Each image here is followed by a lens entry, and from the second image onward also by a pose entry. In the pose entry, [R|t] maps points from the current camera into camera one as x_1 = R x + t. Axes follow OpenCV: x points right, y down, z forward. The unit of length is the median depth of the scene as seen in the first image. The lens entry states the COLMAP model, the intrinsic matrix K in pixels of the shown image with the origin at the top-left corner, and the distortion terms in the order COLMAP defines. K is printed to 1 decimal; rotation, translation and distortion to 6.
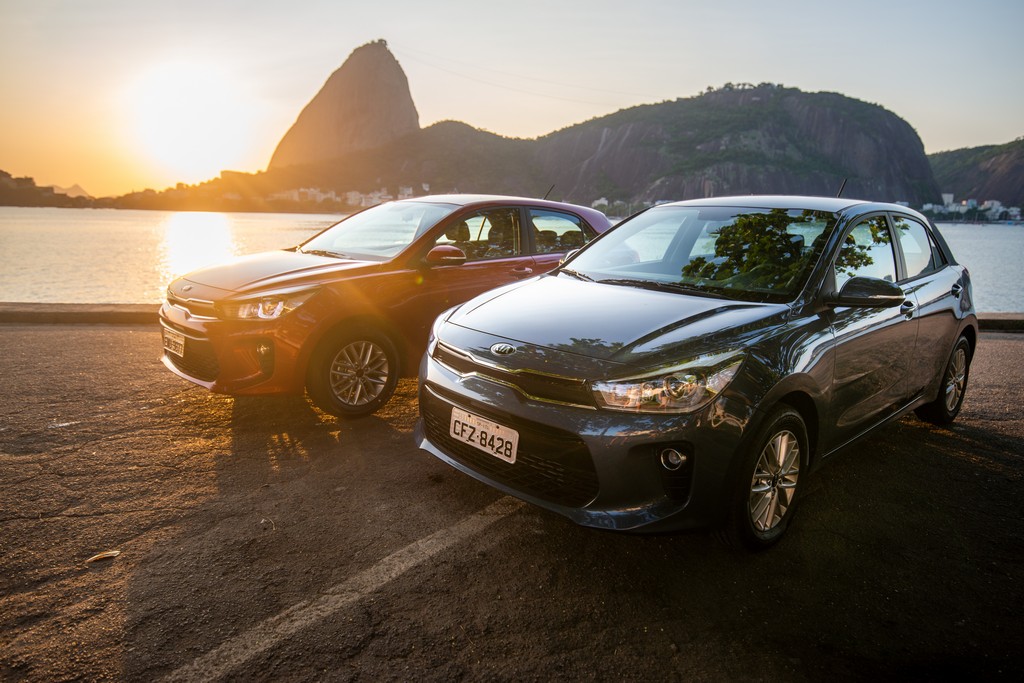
lens RADIAL K [[672.9, 0, 513.0], [0, 672.9, 335.0], [0, 0, 1]] dist [0.026968, 0.002307]
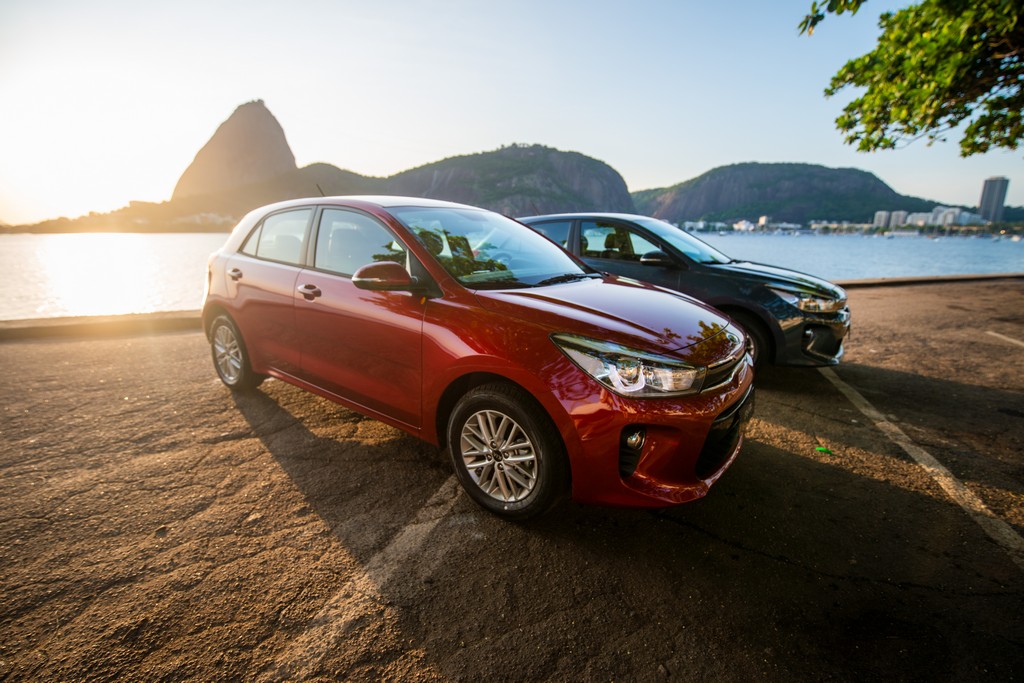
lens RADIAL K [[449.8, 0, 512.0], [0, 449.8, 341.5], [0, 0, 1]] dist [-0.002388, -0.009093]
pose [[0.958593, -0.081802, 0.272777, -0.070119], [0.063818, 0.995201, 0.074176, -0.039173], [-0.277536, -0.053697, 0.959213, 0.353337]]
